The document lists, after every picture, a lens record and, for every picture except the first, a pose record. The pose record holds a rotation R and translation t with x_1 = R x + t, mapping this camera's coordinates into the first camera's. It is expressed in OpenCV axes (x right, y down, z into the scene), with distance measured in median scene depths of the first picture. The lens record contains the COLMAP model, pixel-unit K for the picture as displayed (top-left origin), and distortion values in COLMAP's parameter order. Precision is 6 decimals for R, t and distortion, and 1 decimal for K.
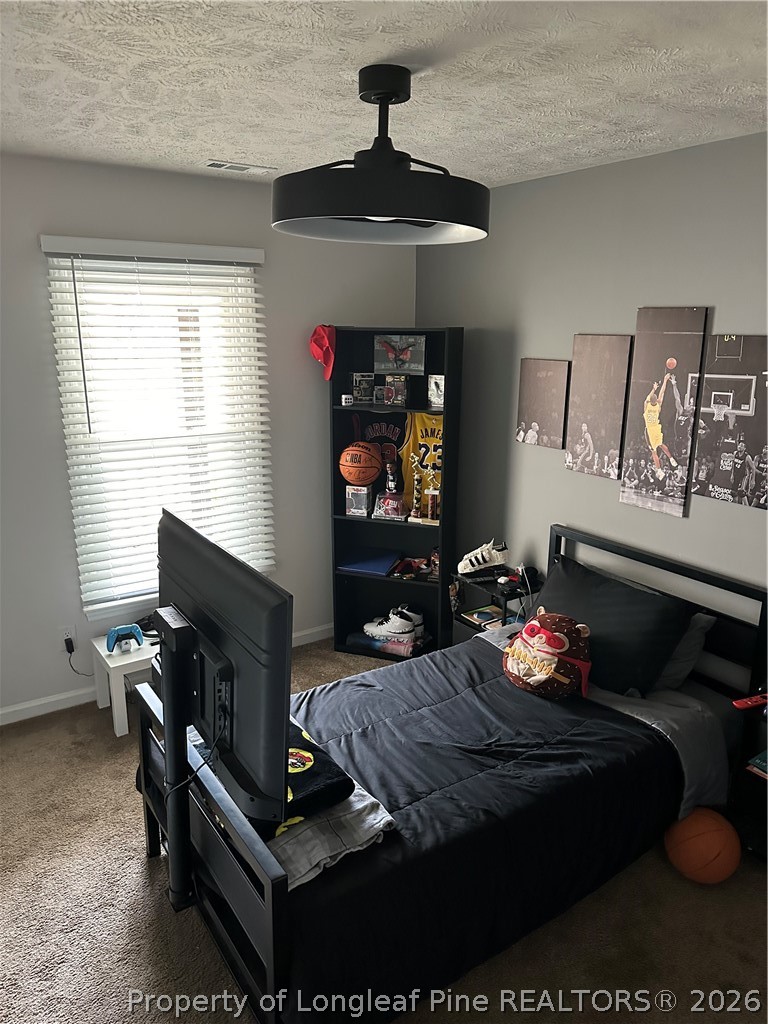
lens RADIAL K [[723.2, 0, 378.9], [0, 723.2, 502.1], [0, 0, 1]] dist [0.022153, -0.041096]
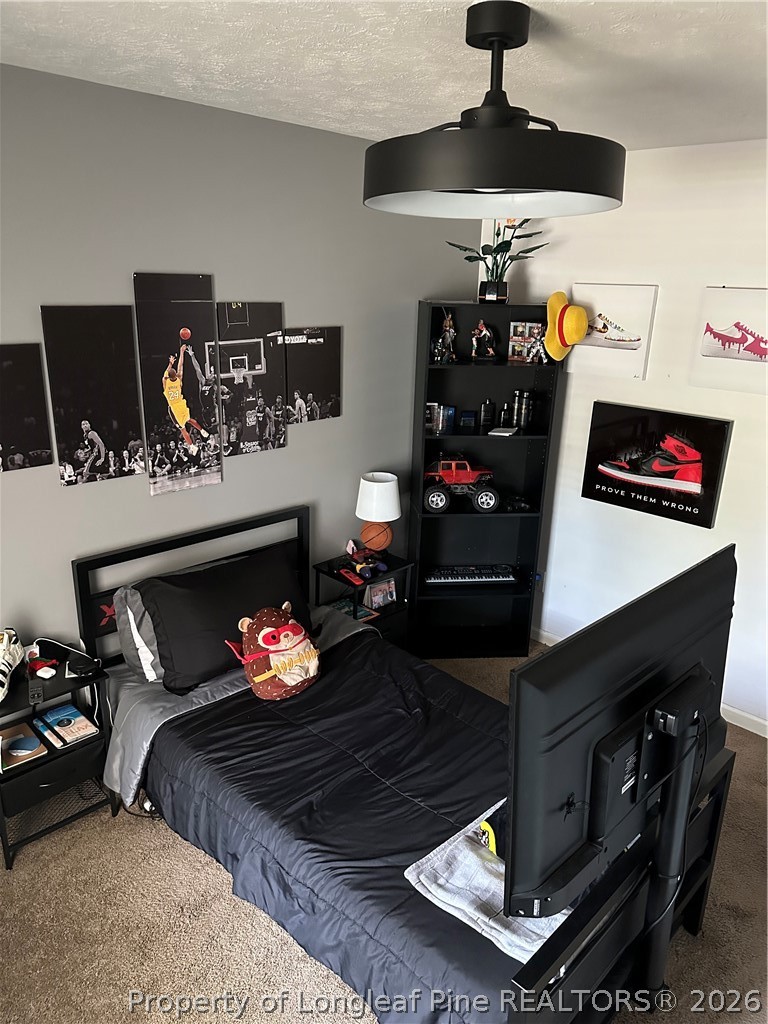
lens RADIAL K [[723.2, 0, 380.1], [0, 723.2, 521.2], [0, 0, 1]] dist [0.022153, -0.041096]
pose [[-0.197863, -0.317566, 0.927363, -0.613754], [0.207213, 0.911137, 0.356220, -0.254012], [-0.958078, 0.262644, -0.114476, 0.930682]]
